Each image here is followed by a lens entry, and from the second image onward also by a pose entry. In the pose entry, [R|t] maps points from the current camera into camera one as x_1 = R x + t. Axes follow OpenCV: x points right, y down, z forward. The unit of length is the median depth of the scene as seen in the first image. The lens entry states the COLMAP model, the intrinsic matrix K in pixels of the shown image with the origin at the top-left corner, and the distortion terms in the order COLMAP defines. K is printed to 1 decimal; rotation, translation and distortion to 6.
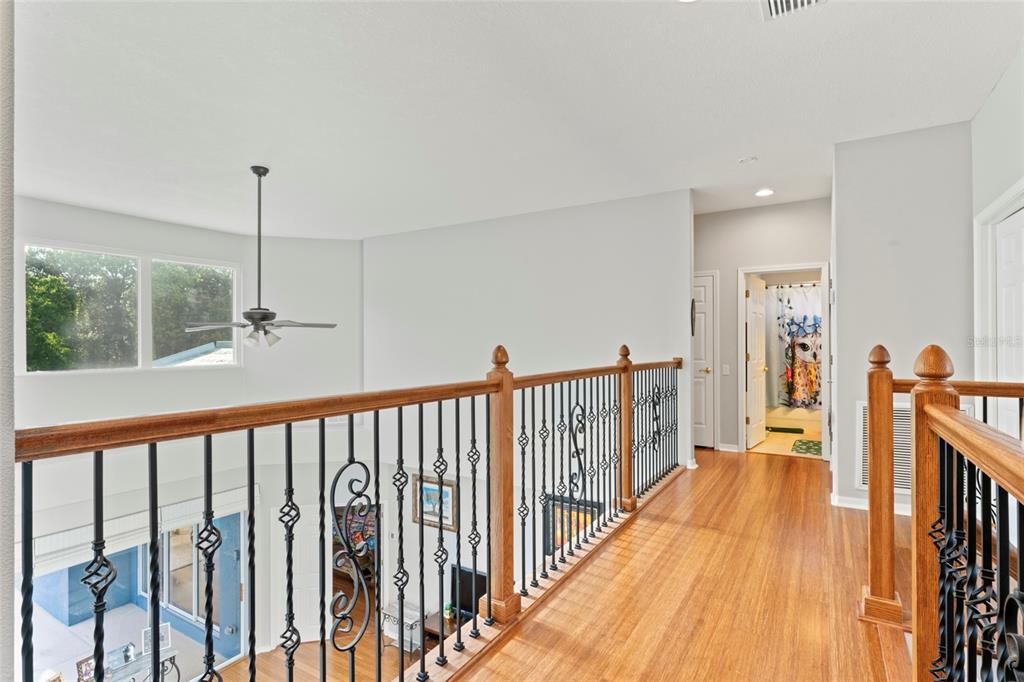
lens RADIAL K [[512.9, 0, 512.0], [0, 512.9, 341.0], [0, 0, 1]] dist [-0.004124, -0.000691]
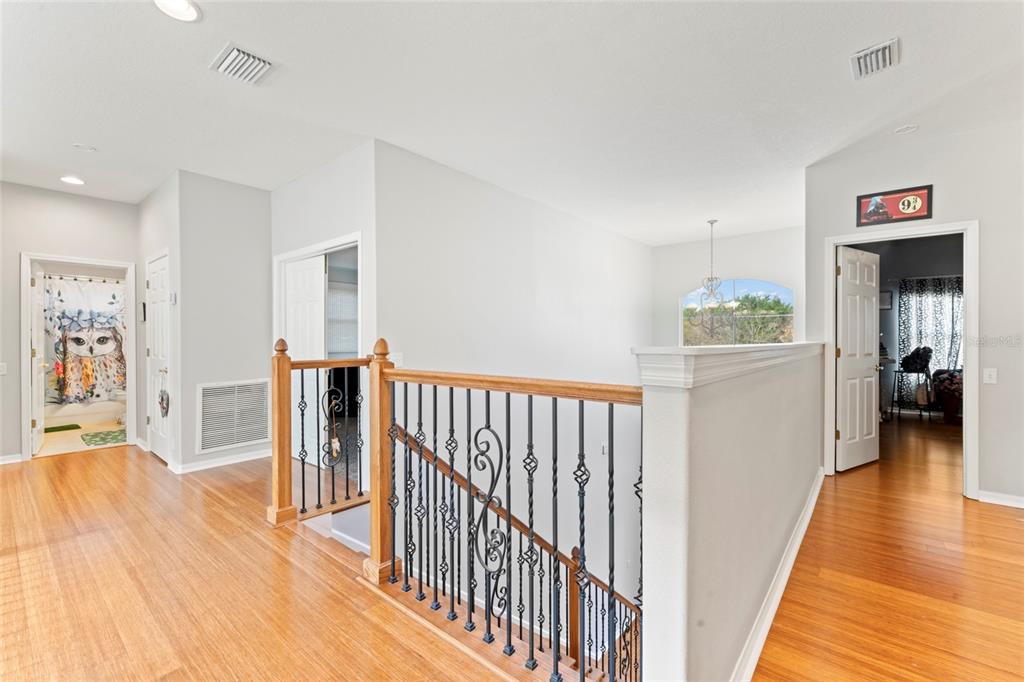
lens RADIAL K [[430.7, 0, 511.2], [0, 430.7, 336.7], [0, 0, 1]] dist [-0.000618, -0.000056]
pose [[0.142941, 0.002536, 0.989728, -0.148378], [-0.004731, 0.999987, -0.001879, 0.000499], [-0.989720, -0.004413, 0.142952, 0.056686]]
